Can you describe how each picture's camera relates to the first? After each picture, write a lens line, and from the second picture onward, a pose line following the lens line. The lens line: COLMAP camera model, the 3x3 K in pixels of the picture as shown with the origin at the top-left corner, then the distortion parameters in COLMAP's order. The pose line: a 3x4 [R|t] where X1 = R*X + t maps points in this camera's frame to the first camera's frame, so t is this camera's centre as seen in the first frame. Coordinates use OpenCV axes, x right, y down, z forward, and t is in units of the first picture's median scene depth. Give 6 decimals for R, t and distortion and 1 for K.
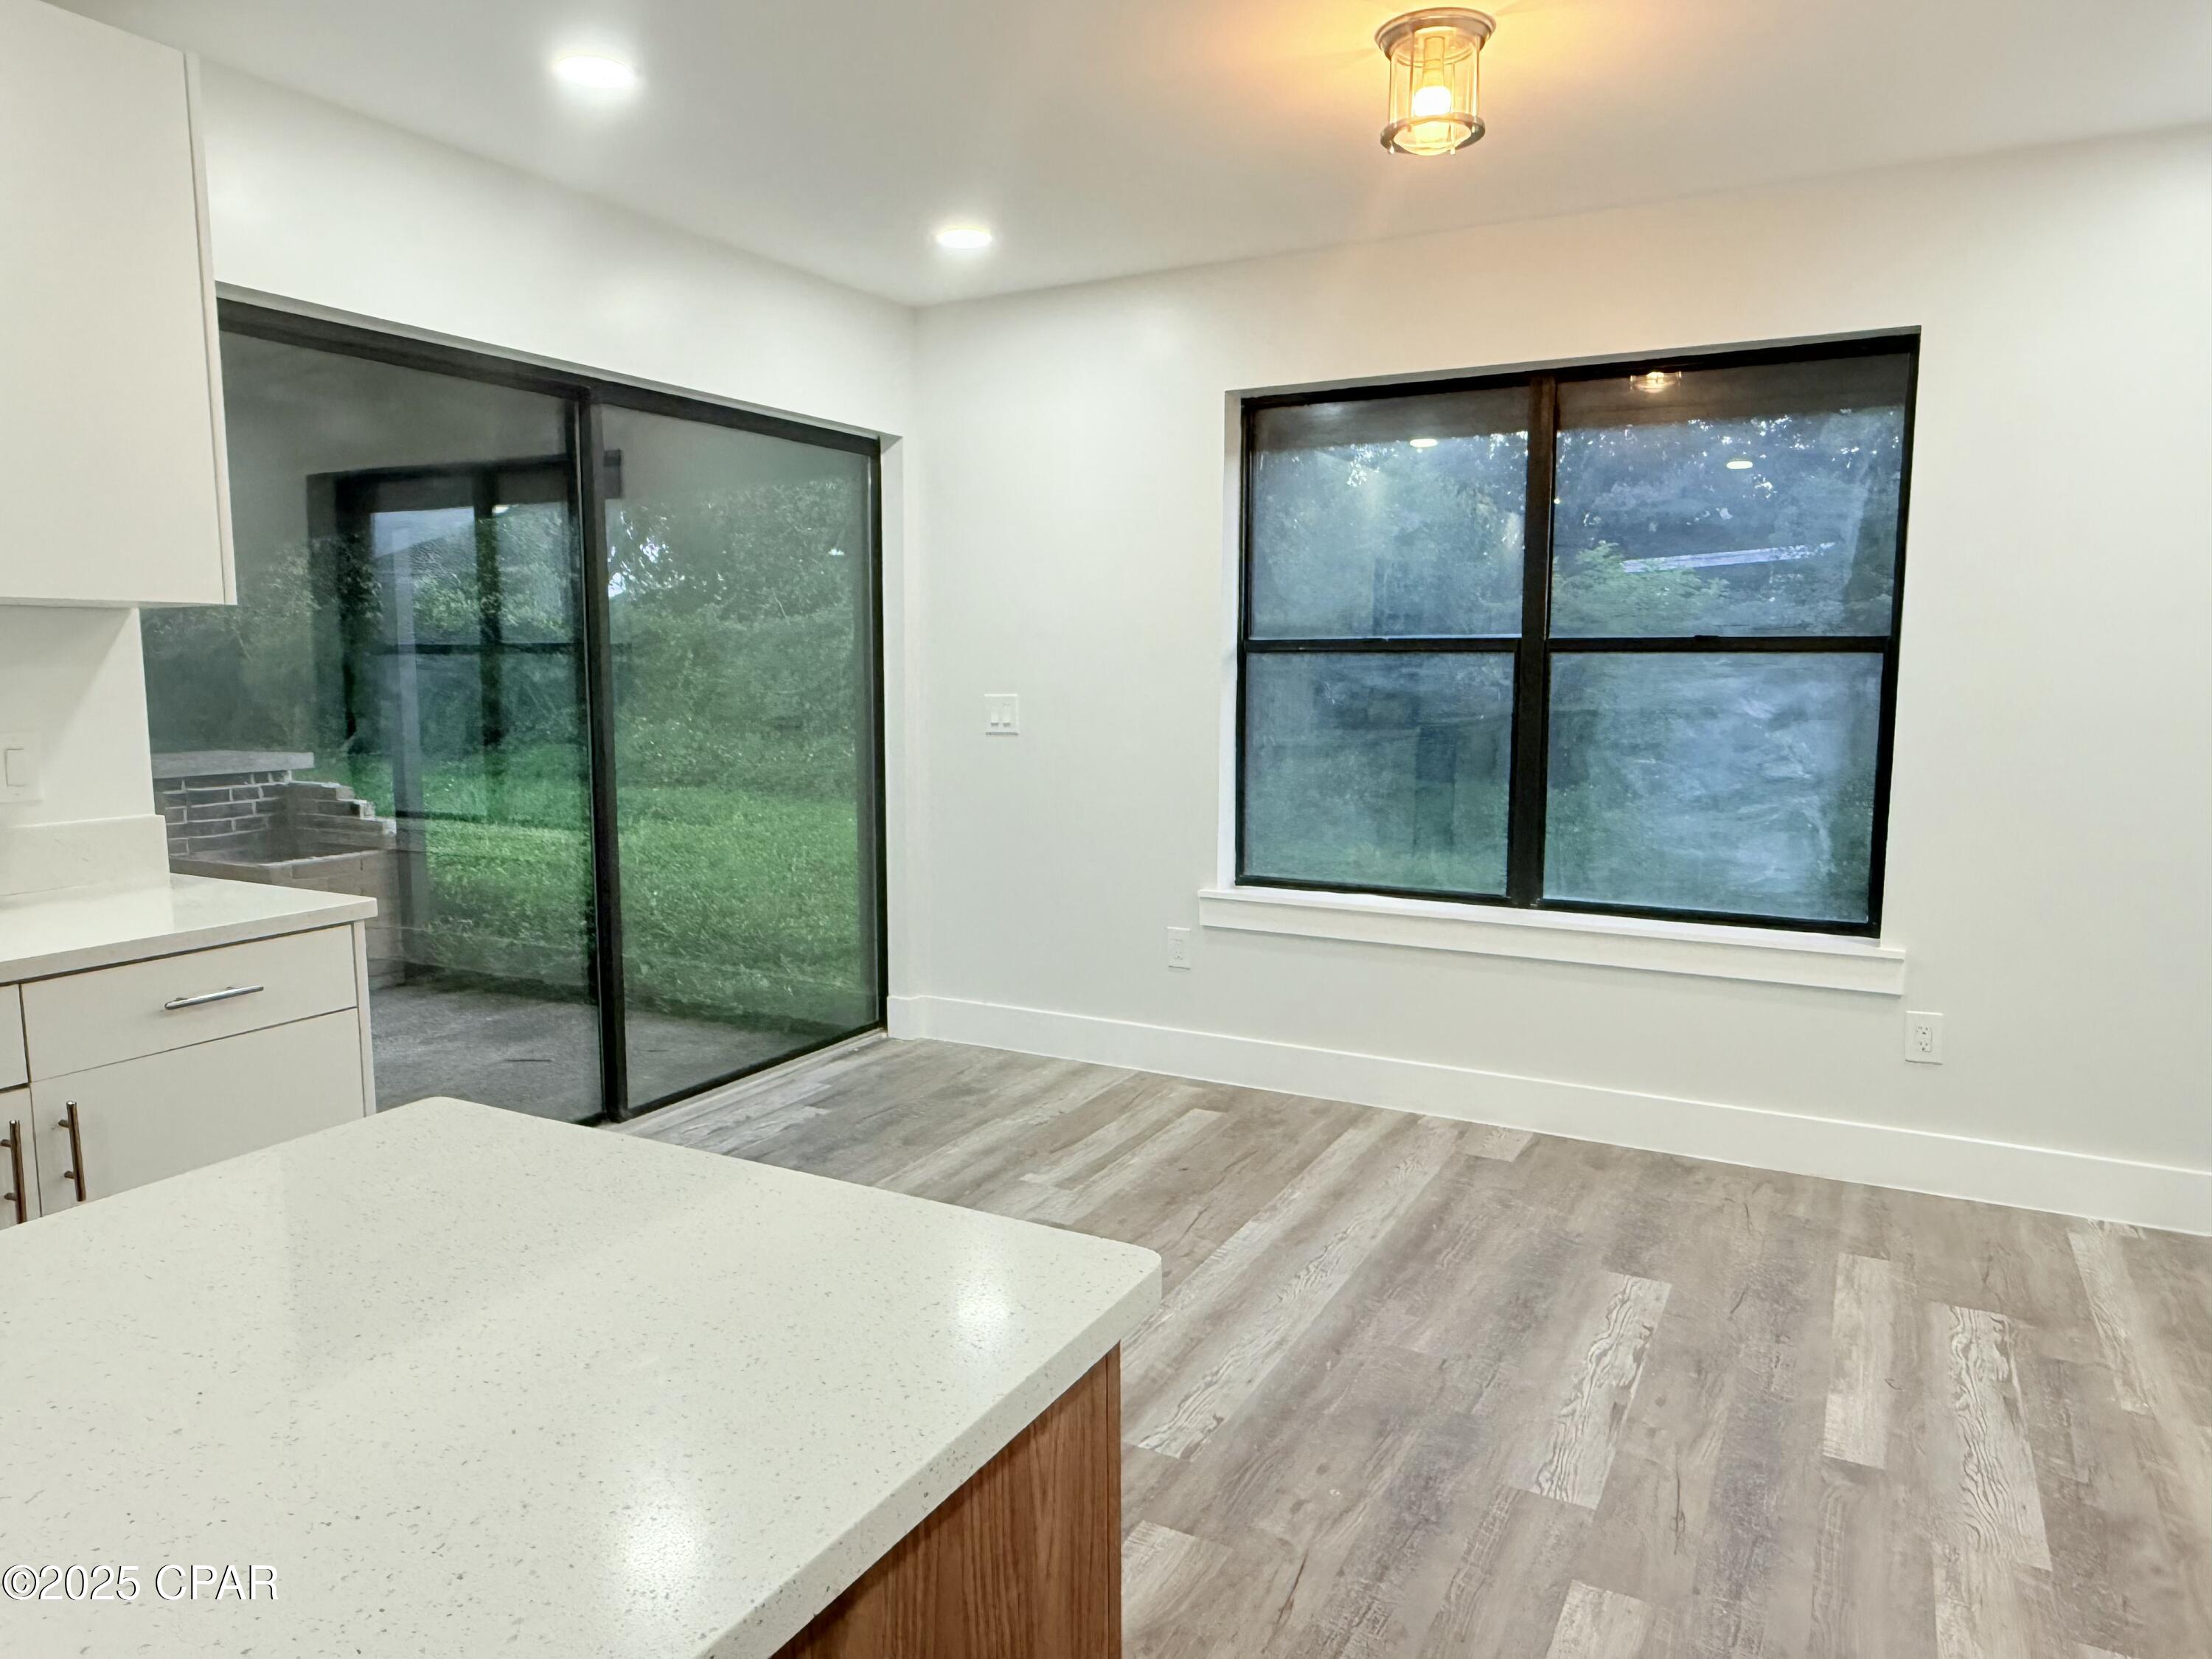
lens RADIAL K [[1444.4, 0, 1087.4], [0, 1444.4, 826.9], [0, 0, 1]] dist [-0.003959, 0.005488]
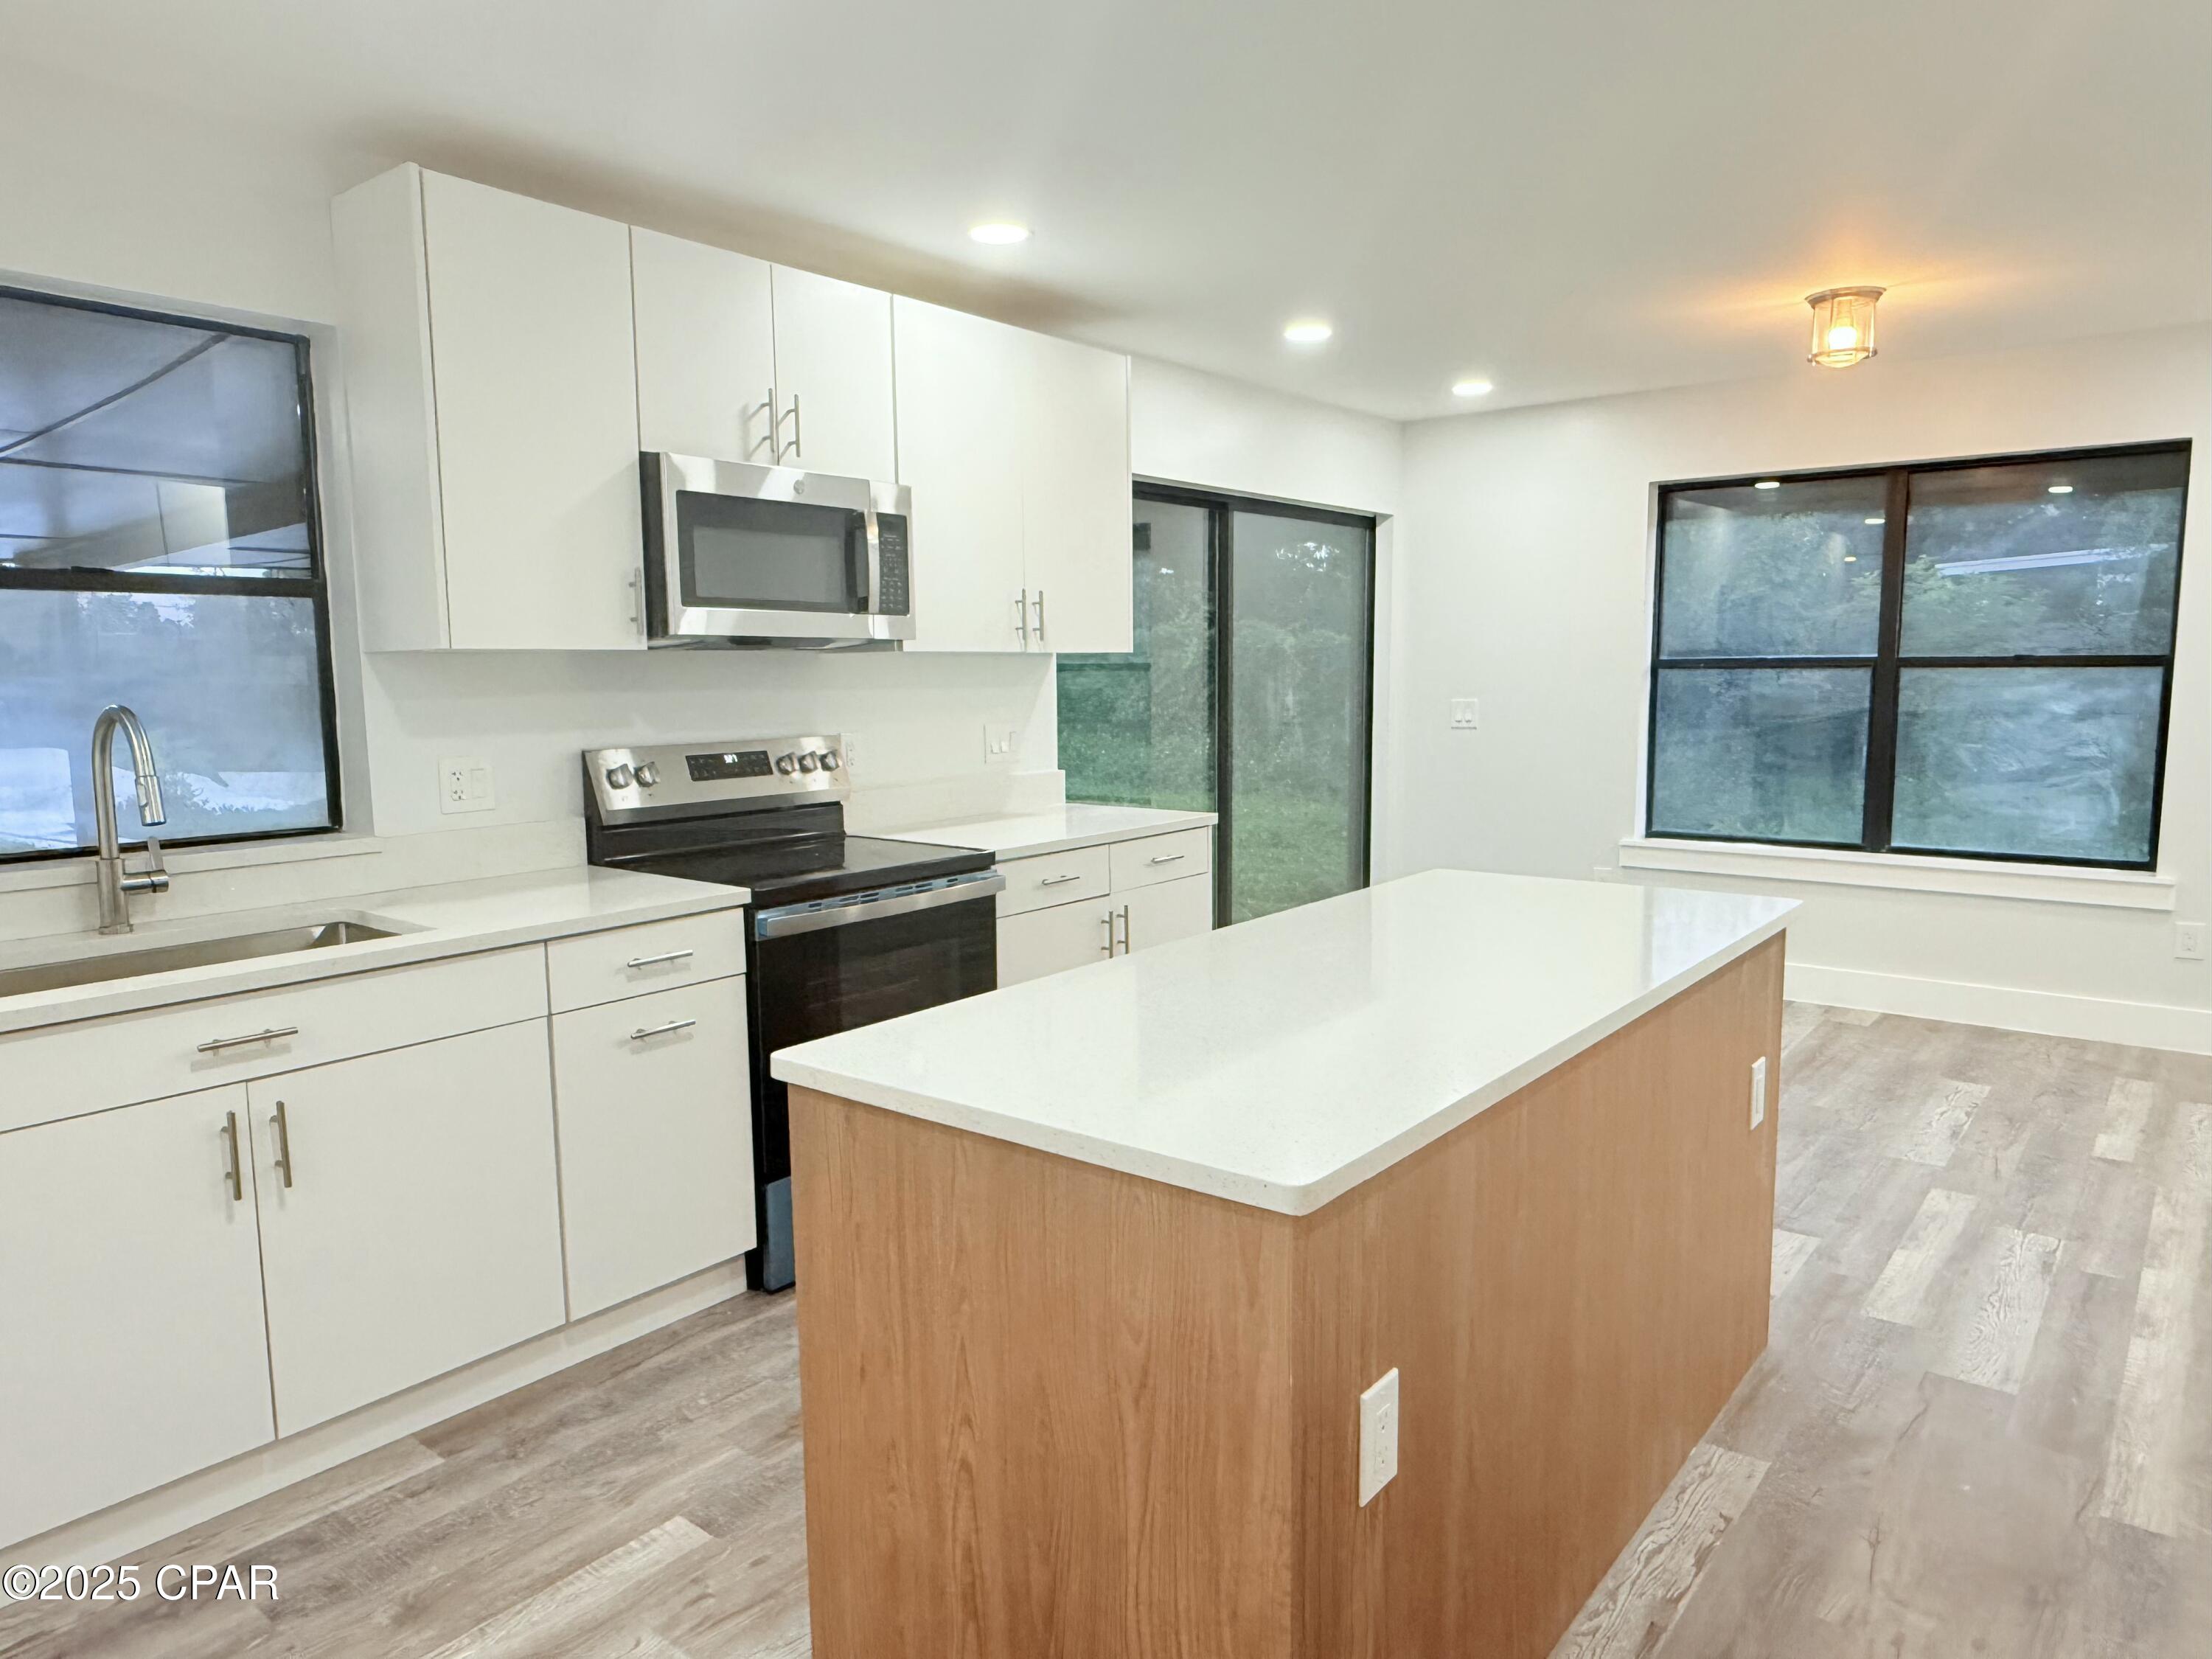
lens RADIAL K [[1444.4, 0, 1080.4], [0, 1444.4, 836.8], [0, 0, 1]] dist [-0.003959, 0.005488]
pose [[0.984630, 0.012392, -0.174211, -0.230231], [-0.011730, 0.999920, 0.004826, 0.048395], [0.174257, -0.002708, 0.984696, -0.548729]]
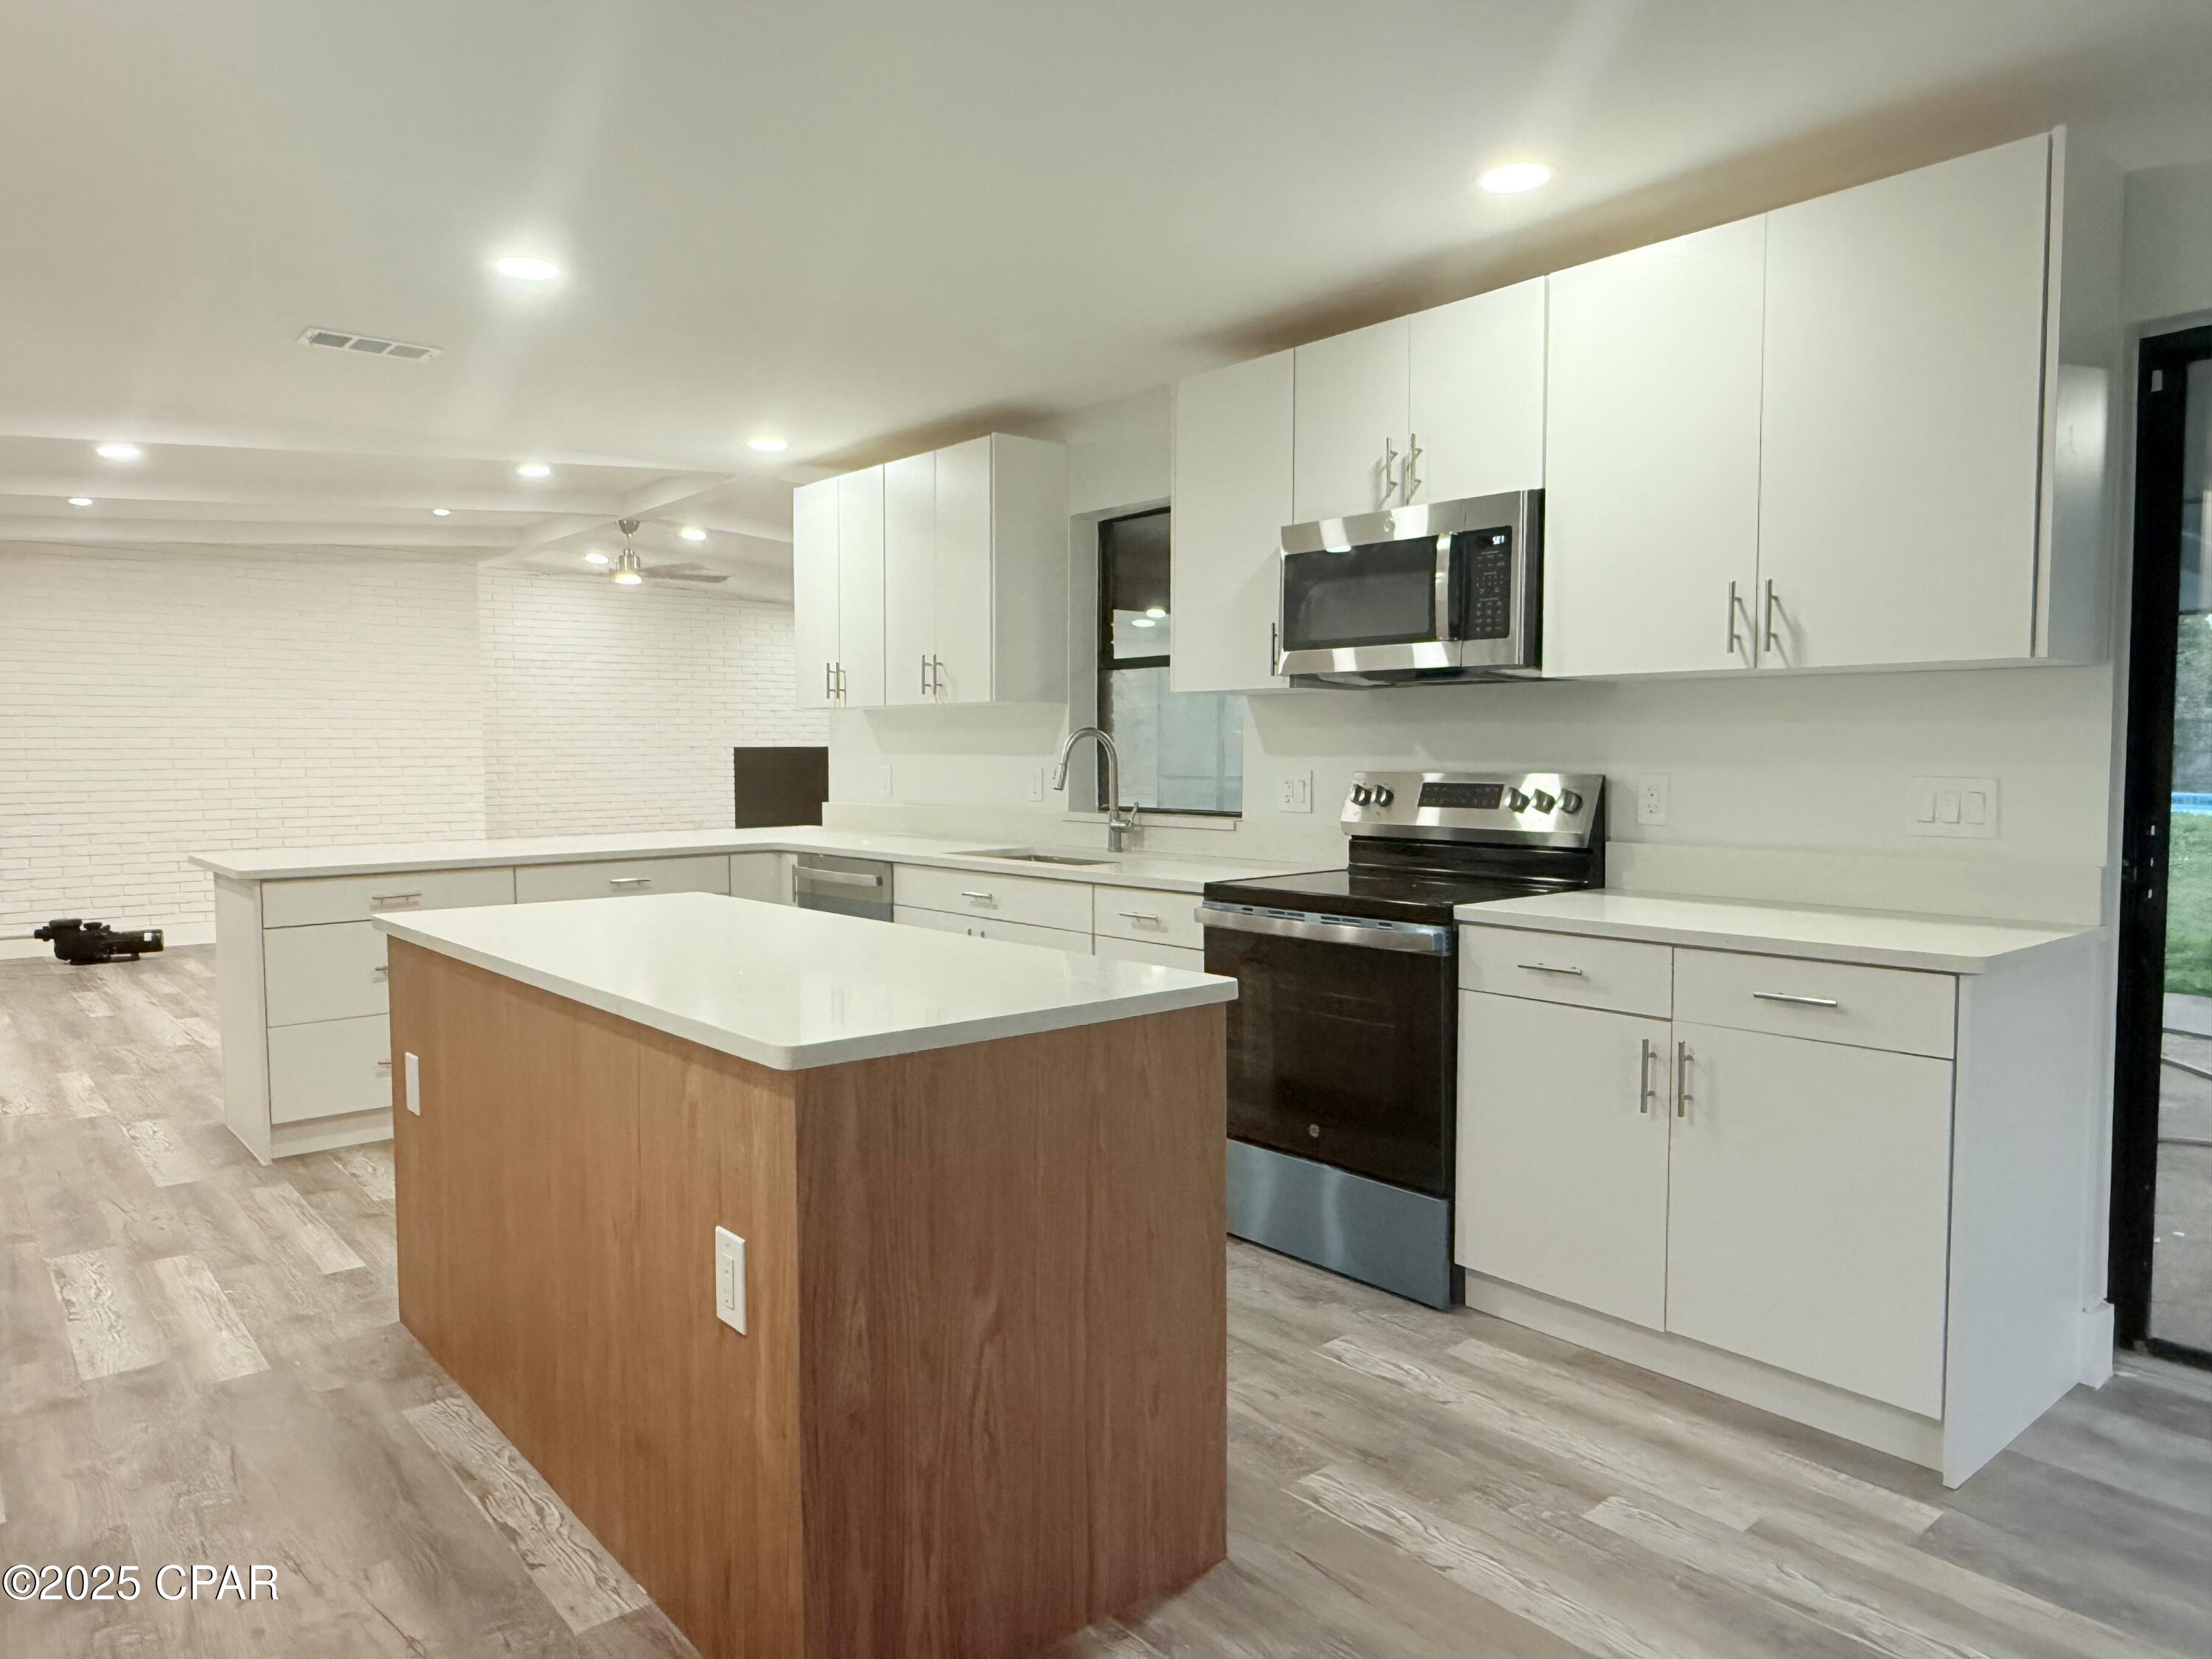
lens RADIAL K [[1444.4, 0, 1095.8], [0, 1444.4, 829.9], [0, 0, 1]] dist [-0.003959, 0.005488]
pose [[-0.364327, 0.056867, -0.929533, 0.404635], [-0.104909, 0.989274, 0.101640, -0.046205], [0.925343, 0.134547, -0.354453, 0.517413]]
